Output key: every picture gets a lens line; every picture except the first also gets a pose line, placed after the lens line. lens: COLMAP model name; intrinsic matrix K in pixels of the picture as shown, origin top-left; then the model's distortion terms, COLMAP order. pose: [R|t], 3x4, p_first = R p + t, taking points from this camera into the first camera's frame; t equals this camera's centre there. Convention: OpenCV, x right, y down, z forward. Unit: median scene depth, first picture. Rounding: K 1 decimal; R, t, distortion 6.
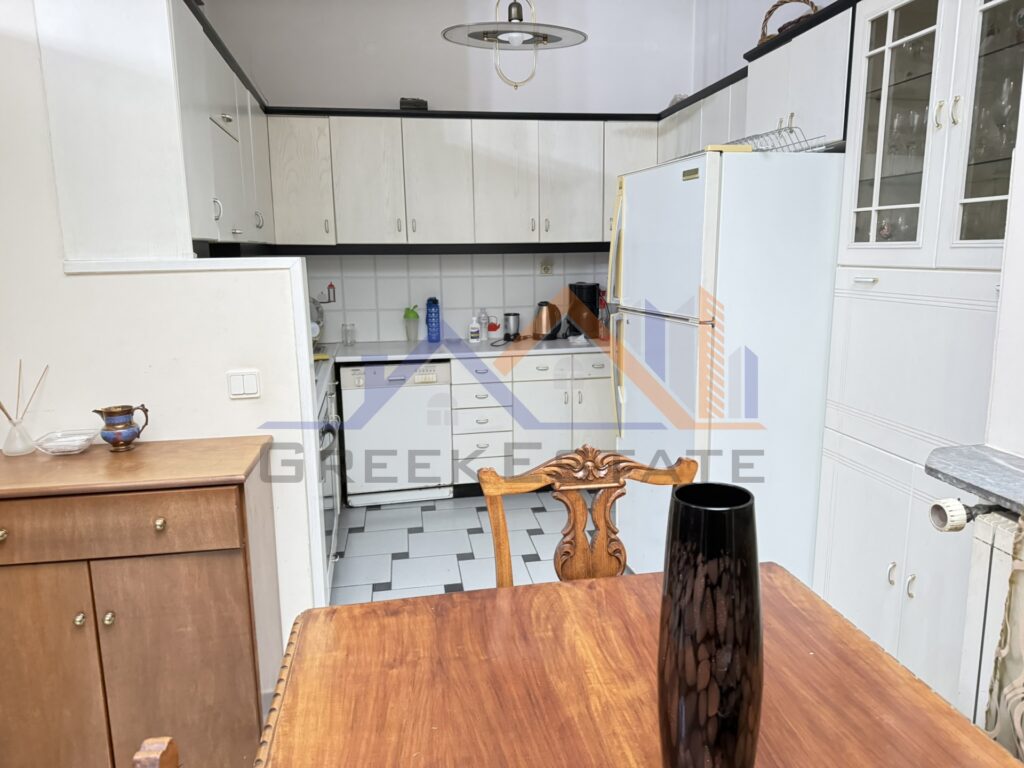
lens RADIAL K [[742.9, 0, 512.0], [0, 742.9, 384.0], [0, 0, 1]] dist [0.069936, -0.085841]
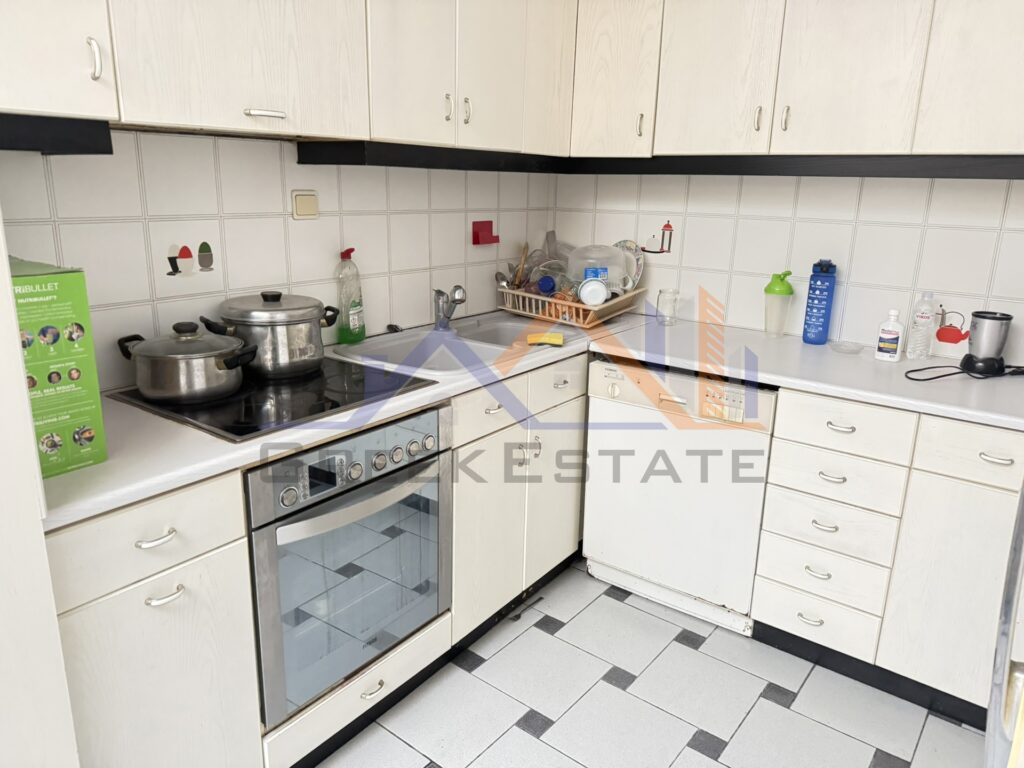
lens RADIAL K [[742.9, 0, 512.0], [0, 742.9, 384.0], [0, 0, 1]] dist [0.069936, -0.085841]
pose [[0.646432, 0.226664, -0.728526, 0.325002], [-0.157683, 0.973927, 0.163101, -0.171109], [0.746500, 0.009443, 0.665319, 0.990412]]
